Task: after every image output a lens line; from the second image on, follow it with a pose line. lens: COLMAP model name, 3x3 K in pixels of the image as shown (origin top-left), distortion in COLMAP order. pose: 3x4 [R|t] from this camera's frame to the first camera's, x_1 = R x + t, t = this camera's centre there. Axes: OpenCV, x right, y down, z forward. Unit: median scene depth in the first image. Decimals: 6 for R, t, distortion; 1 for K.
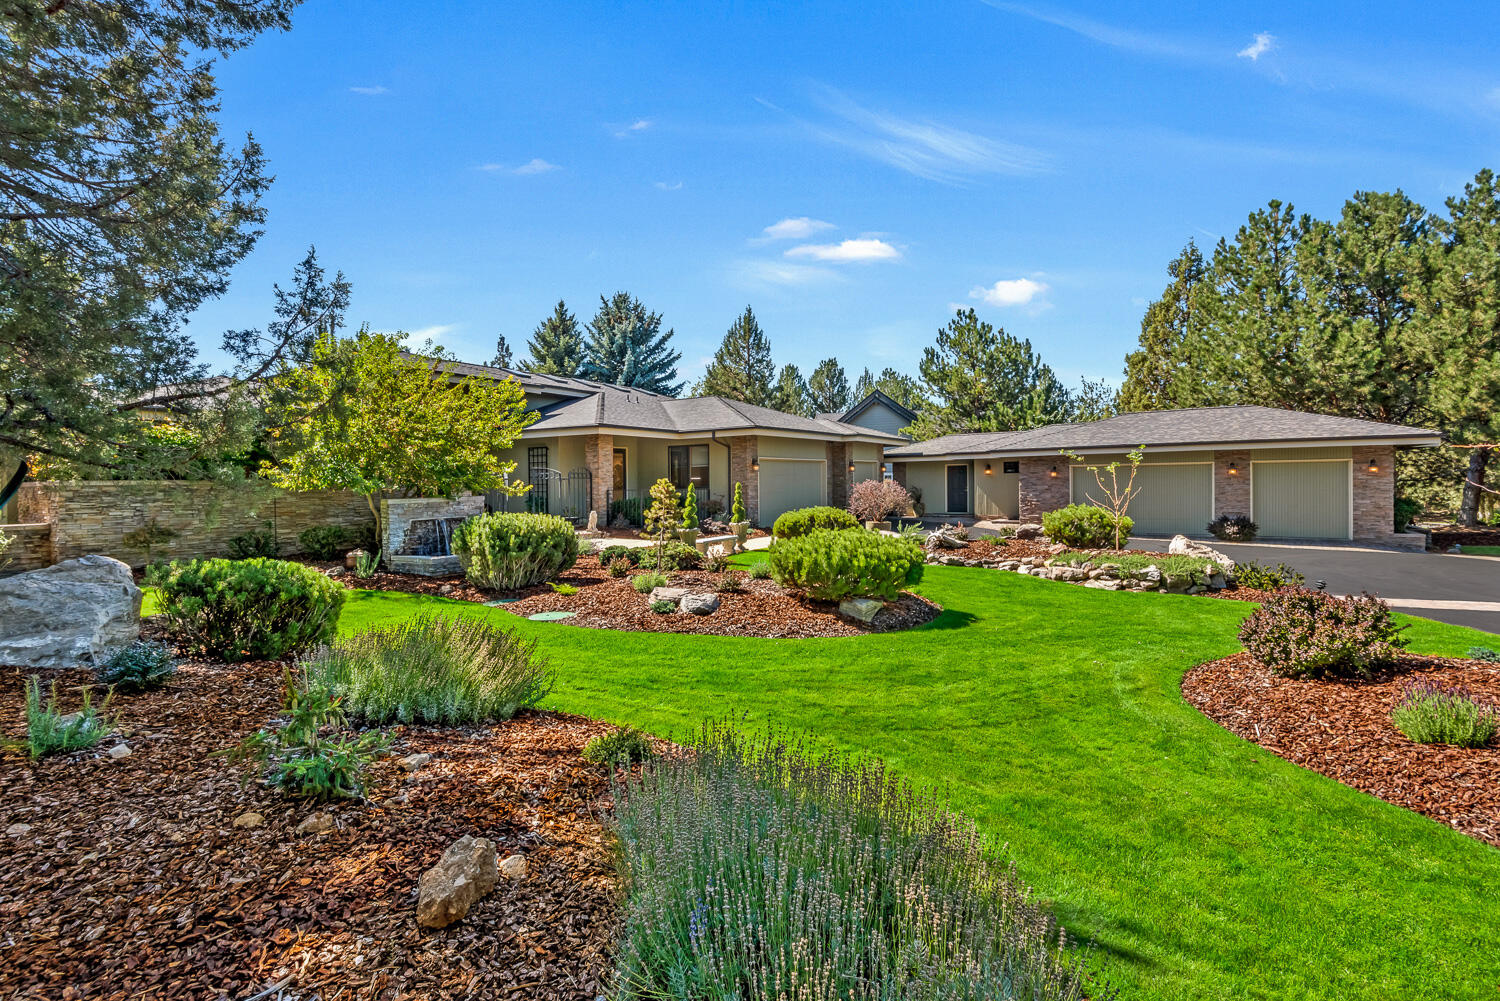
lens RADIAL K [[699.5, 0, 752.3], [0, 699.5, 482.3], [0, 0, 1]] dist [0.036738, -0.024870]
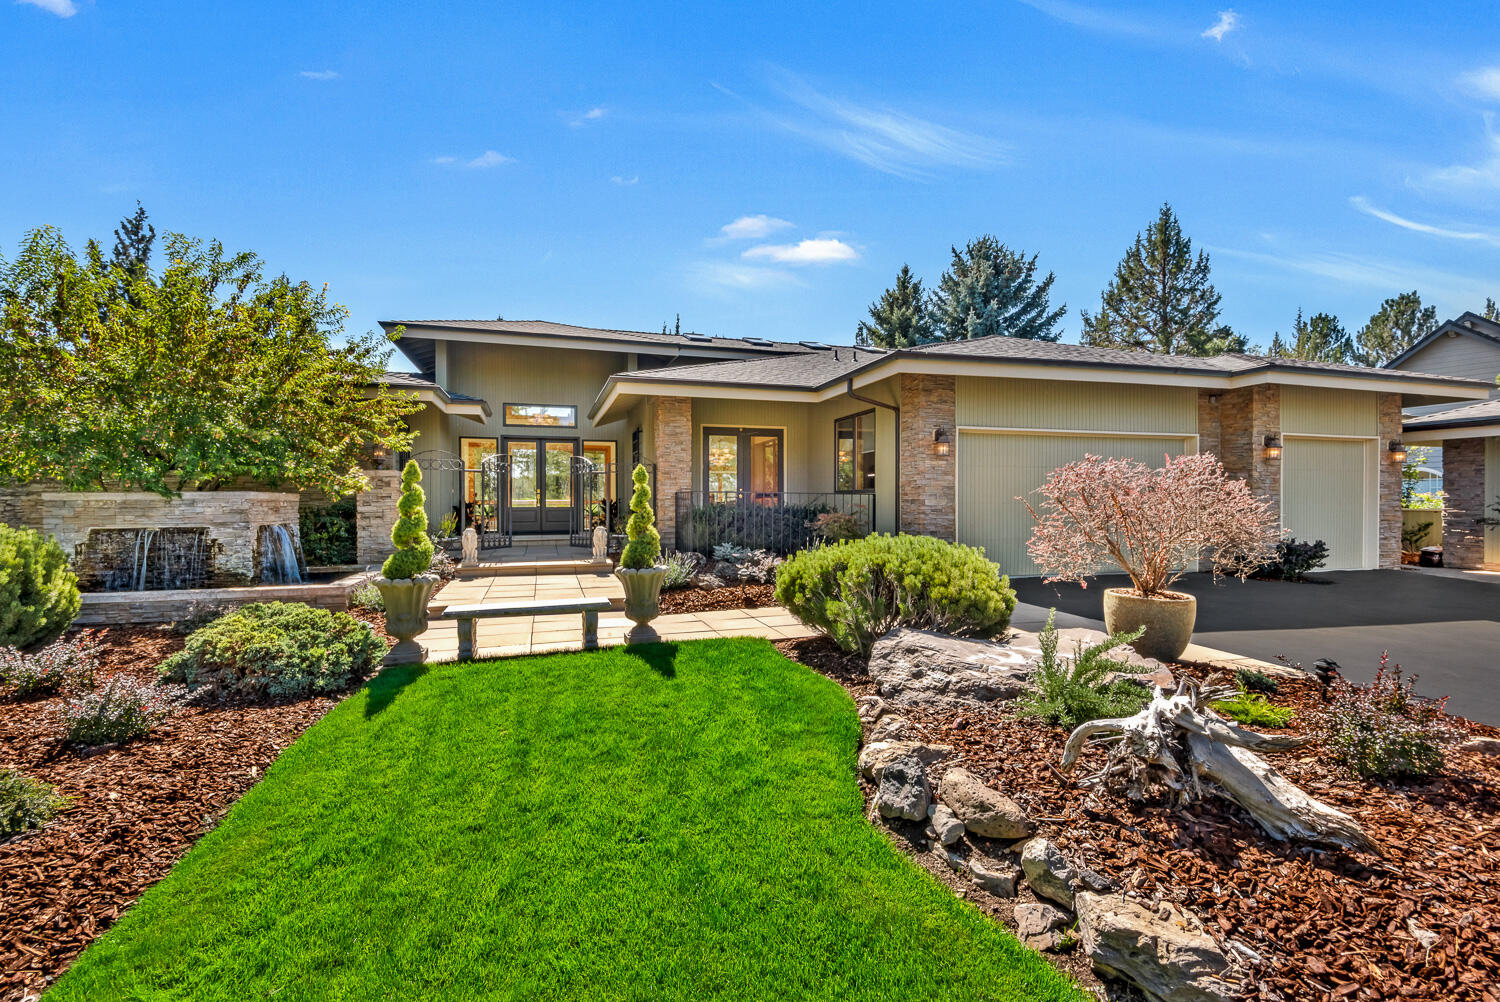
lens RADIAL K [[694.3, 0, 748.9], [0, 694.3, 508.1], [0, 0, 1]] dist [0.004839, -0.000068]
pose [[0.768144, 0.018206, -0.640018, 0.115315], [-0.010224, 0.999817, 0.016170, 0.007344], [0.640196, -0.005877, 0.768189, 0.314524]]
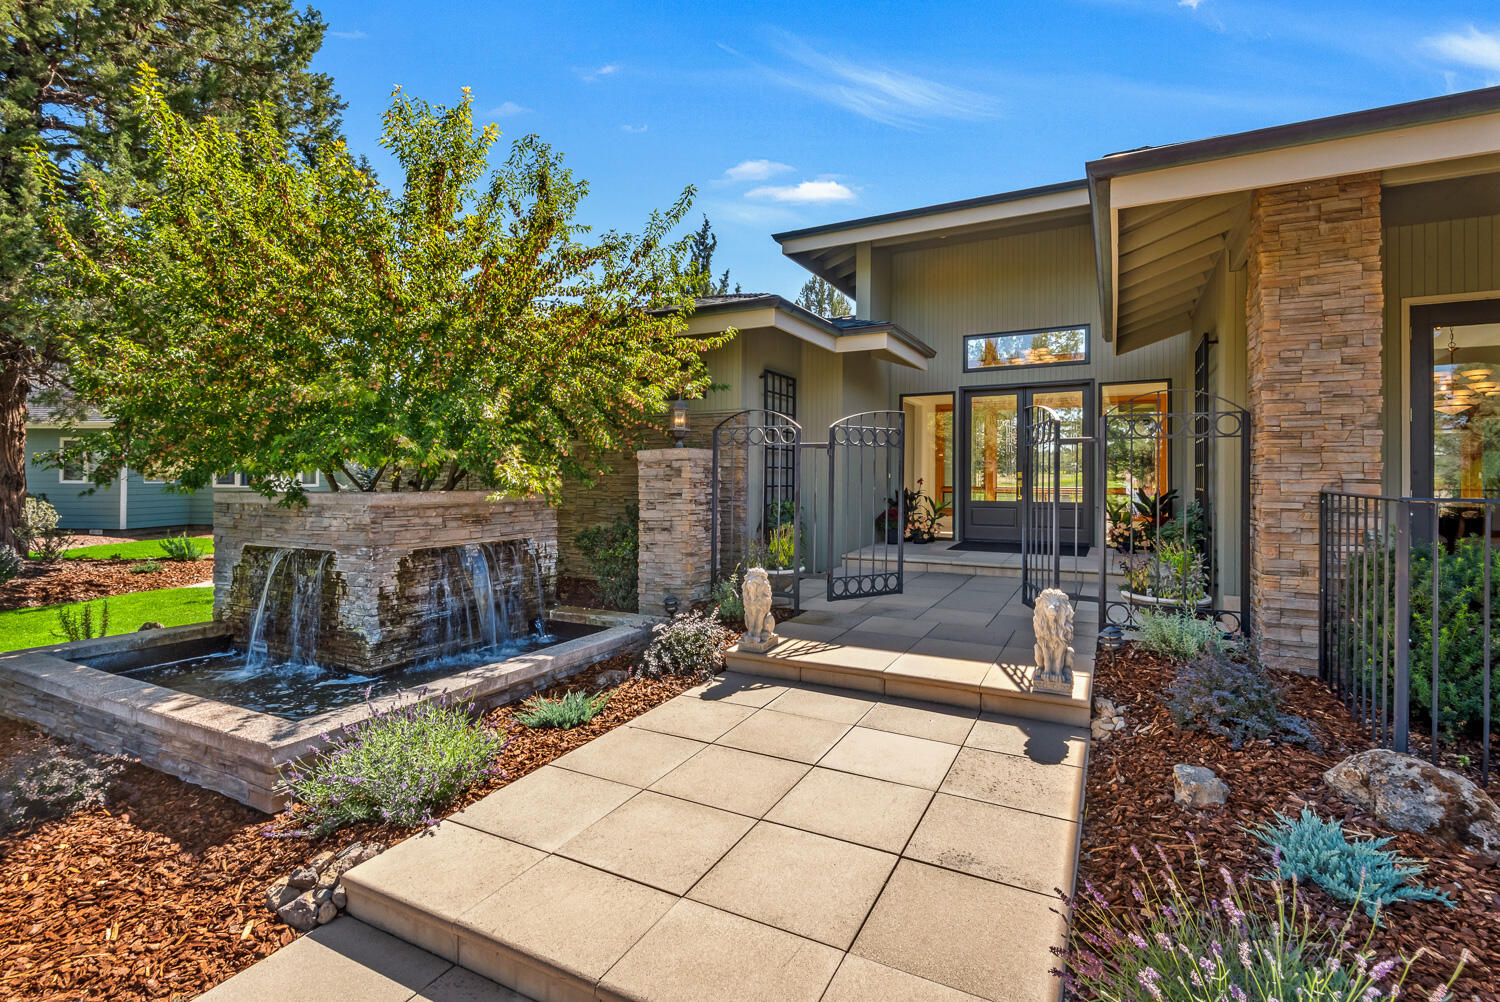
lens RADIAL K [[699.5, 0, 752.3], [0, 699.5, 482.8], [0, 0, 1]] dist [0.036738, -0.024870]
pose [[0.112927, 0.024142, -0.993310, -0.013391], [-0.003515, 0.999708, 0.023898, 0.002250], [0.993597, 0.000793, 0.112979, 0.435906]]
